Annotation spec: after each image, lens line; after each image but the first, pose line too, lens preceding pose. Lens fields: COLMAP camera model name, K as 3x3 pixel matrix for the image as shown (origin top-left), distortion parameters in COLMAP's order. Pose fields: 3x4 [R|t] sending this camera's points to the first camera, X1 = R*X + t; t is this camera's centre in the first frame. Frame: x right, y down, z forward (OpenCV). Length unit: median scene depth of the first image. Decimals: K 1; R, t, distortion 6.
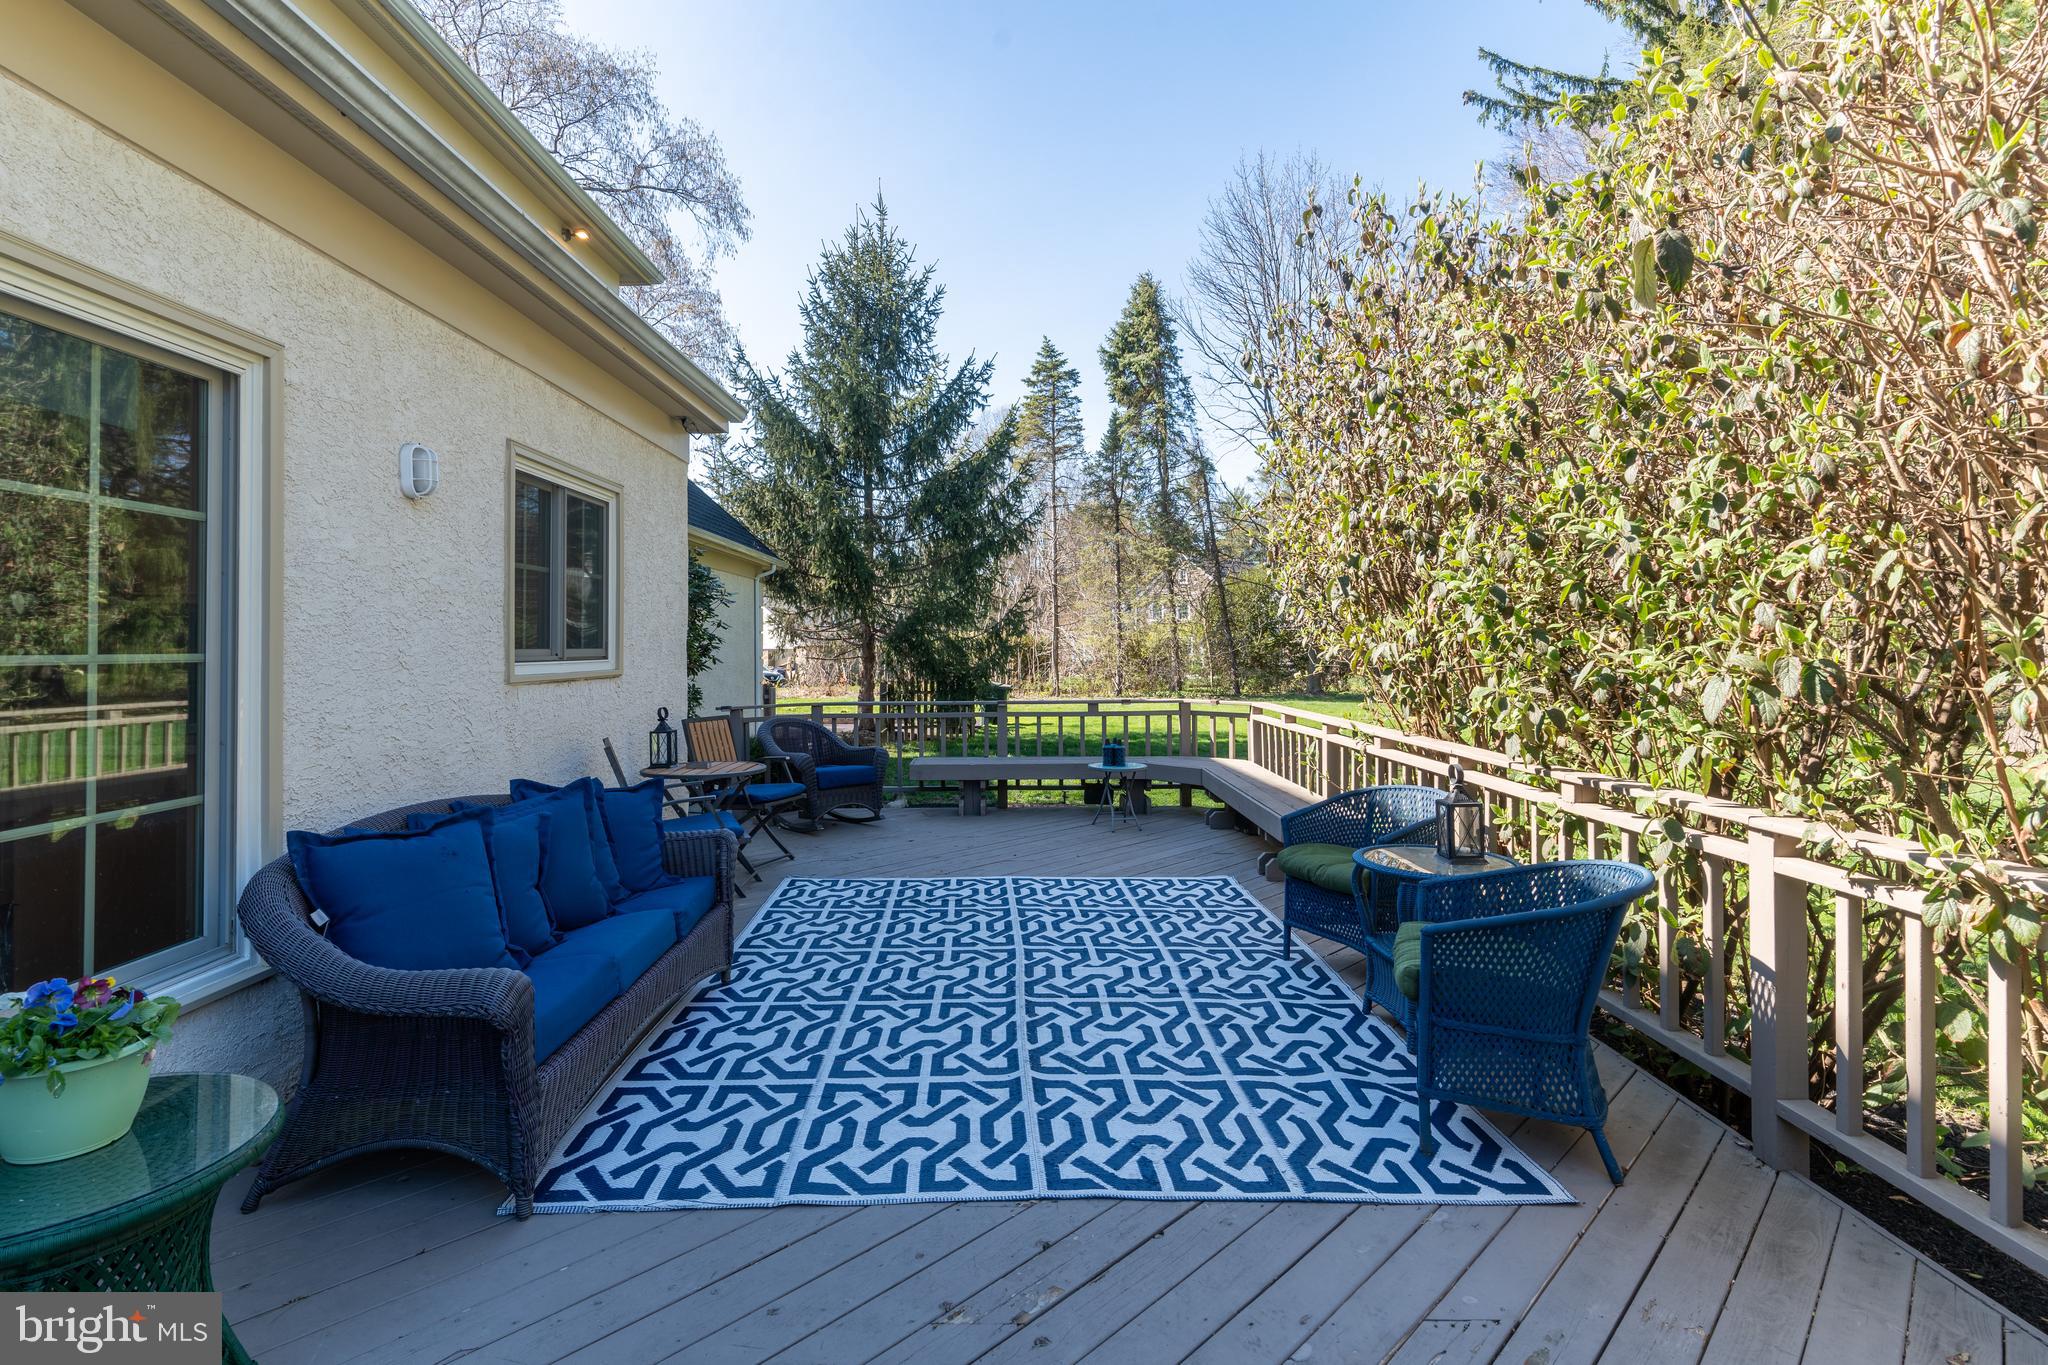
lens RADIAL K [[1005.8, 0, 1026.7], [0, 1005.8, 669.9], [0, 0, 1]] dist [-0.003268, -0.000684]
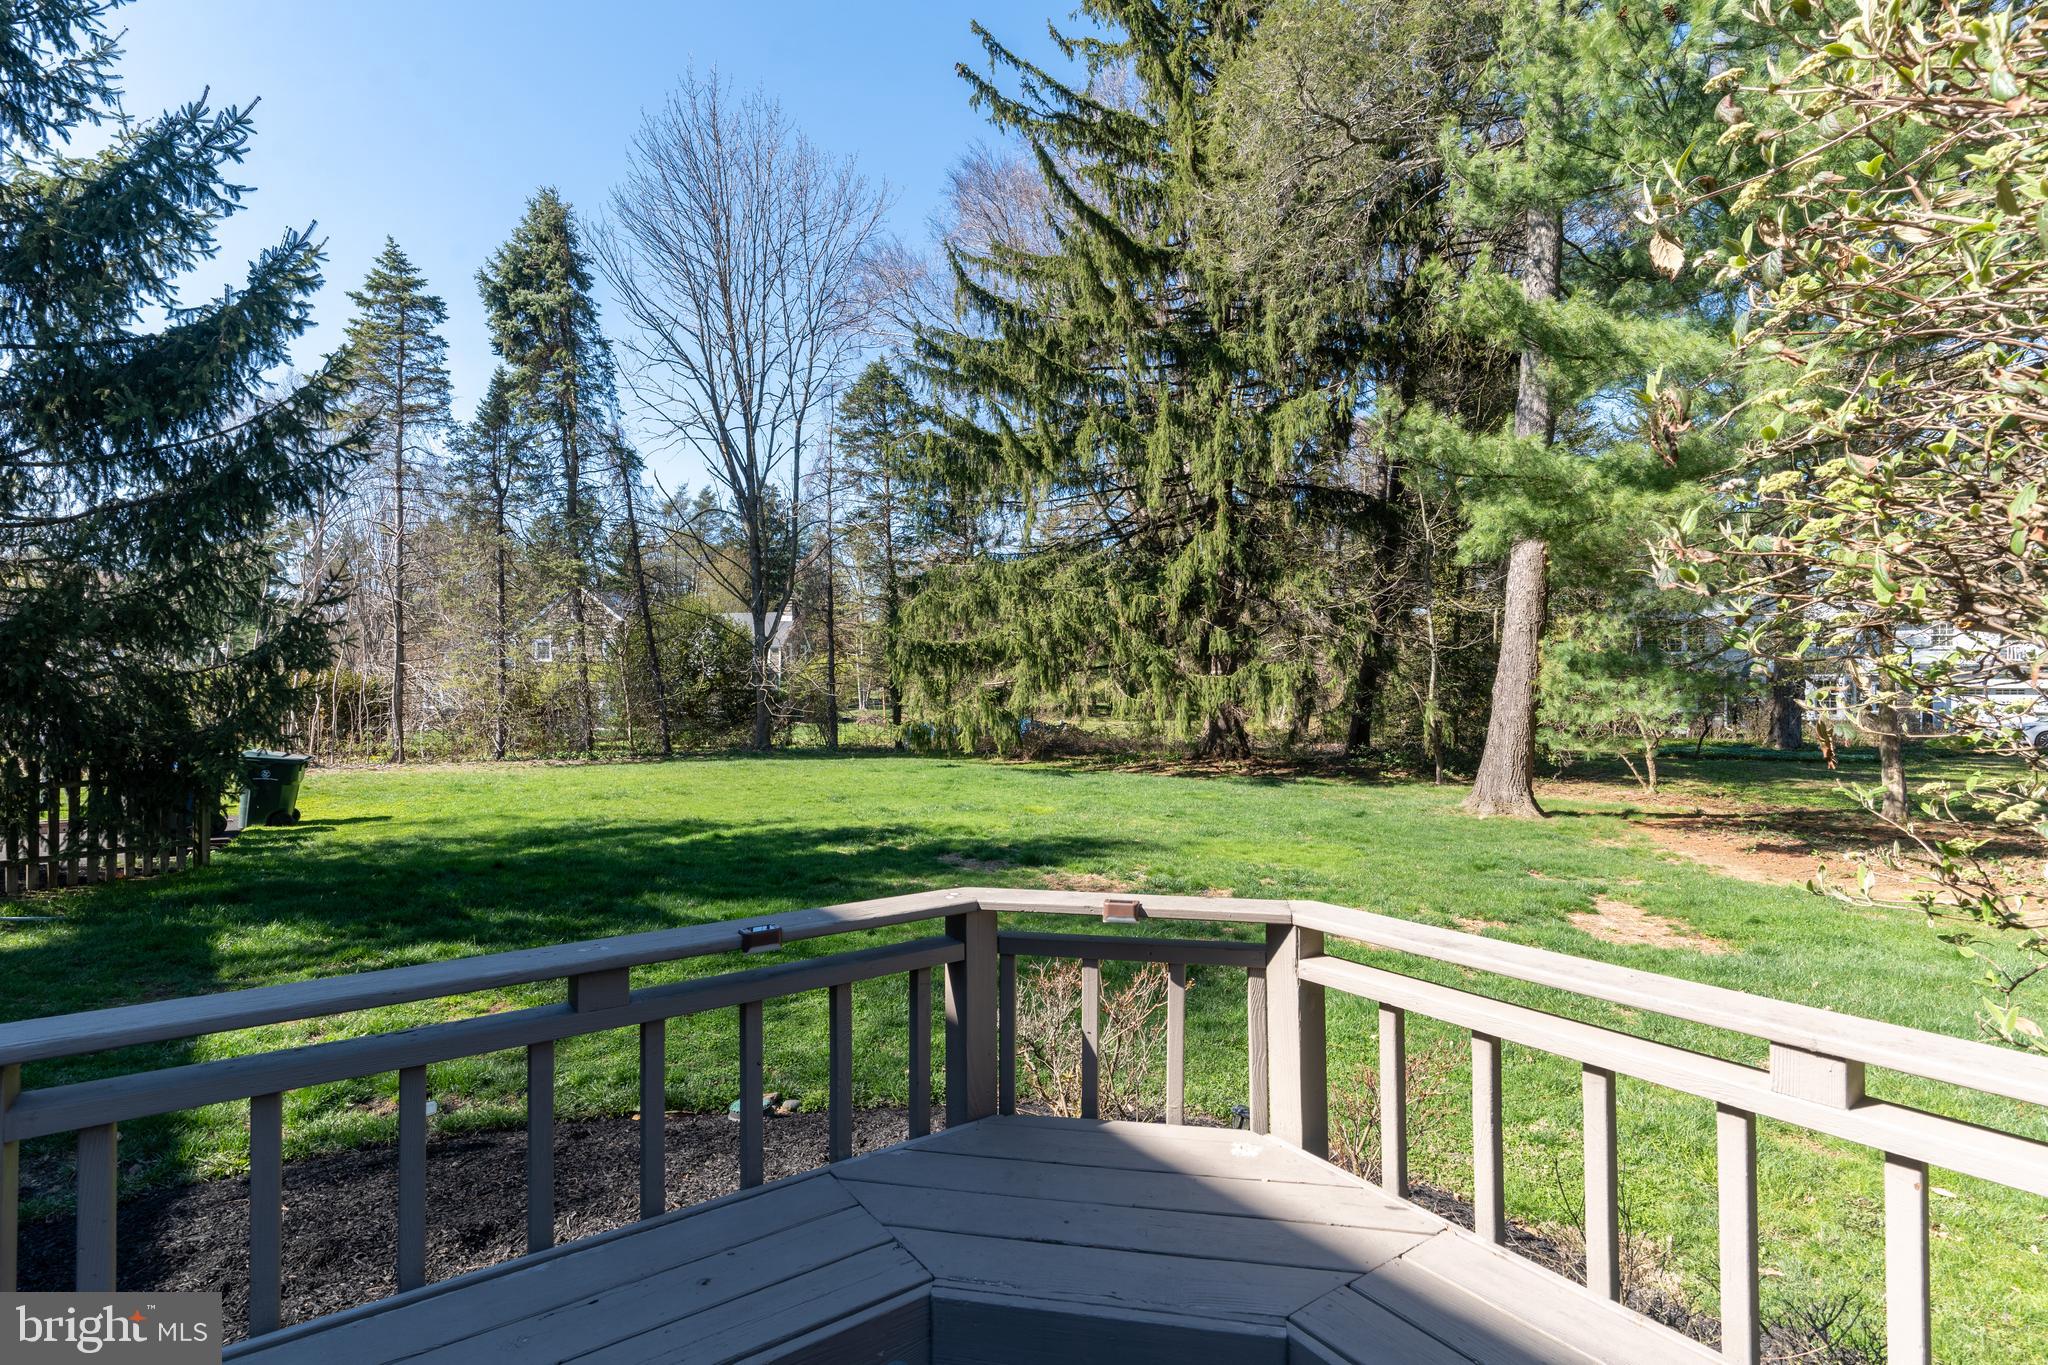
lens RADIAL K [[1005.8, 0, 1026.7], [0, 1005.8, 669.9], [0, 0, 1]] dist [-0.003268, -0.000684]
pose [[0.834134, 0.018047, 0.551267, 0.008762], [0.007182, 0.999024, -0.043572, -0.004626], [-0.551516, 0.040304, 0.833190, 0.197991]]
